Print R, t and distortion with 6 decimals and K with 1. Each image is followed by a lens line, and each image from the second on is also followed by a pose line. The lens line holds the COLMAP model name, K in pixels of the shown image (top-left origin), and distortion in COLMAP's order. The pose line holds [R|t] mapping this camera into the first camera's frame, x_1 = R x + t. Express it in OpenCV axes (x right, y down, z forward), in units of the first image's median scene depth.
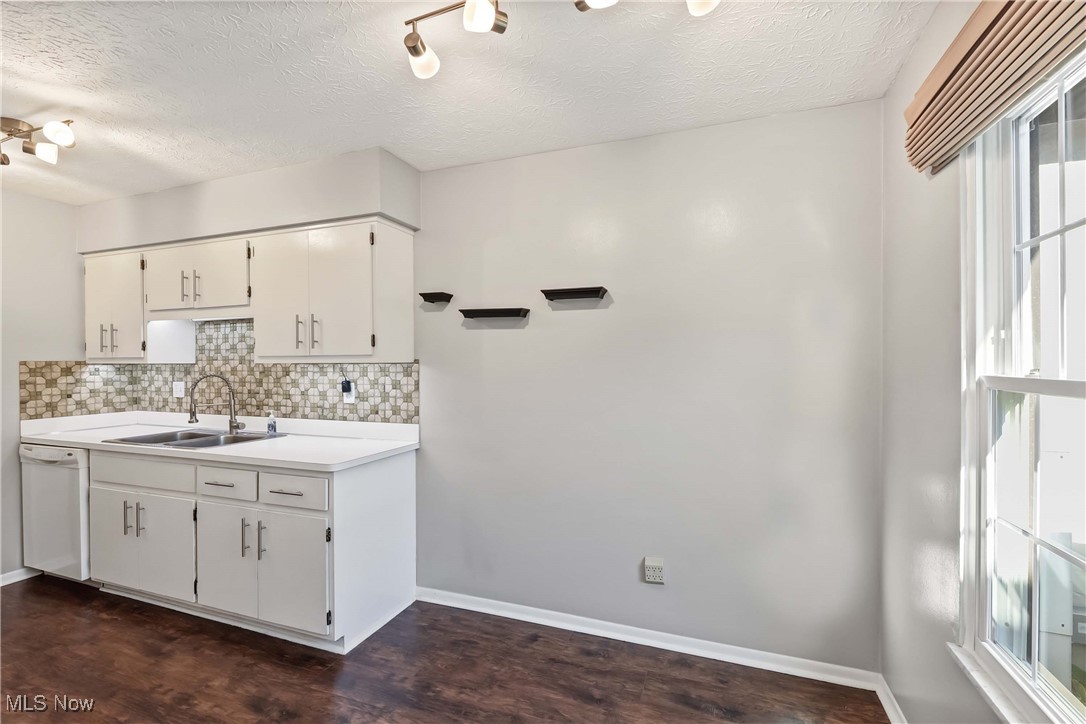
lens RADIAL K [[467.6, 0, 535.5], [0, 467.6, 365.2], [0, 0, 1]] dist [0.001929, -0.000255]
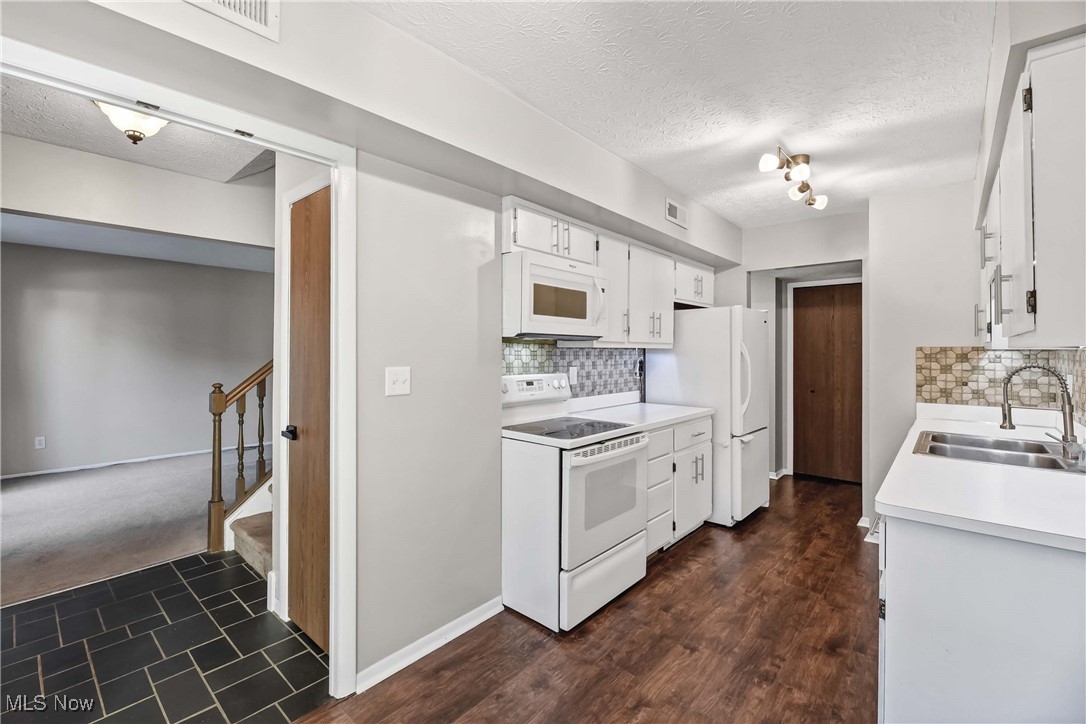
lens RADIAL K [[482.6, 0, 505.4], [0, 482.6, 346.8], [0, 0, 1]] dist [0.000360, -0.001810]
pose [[-0.379016, -0.005608, -0.925373, 0.279820], [-0.006936, 0.999971, -0.003220, 0.000833], [0.925364, 0.005198, -0.379043, 0.554273]]
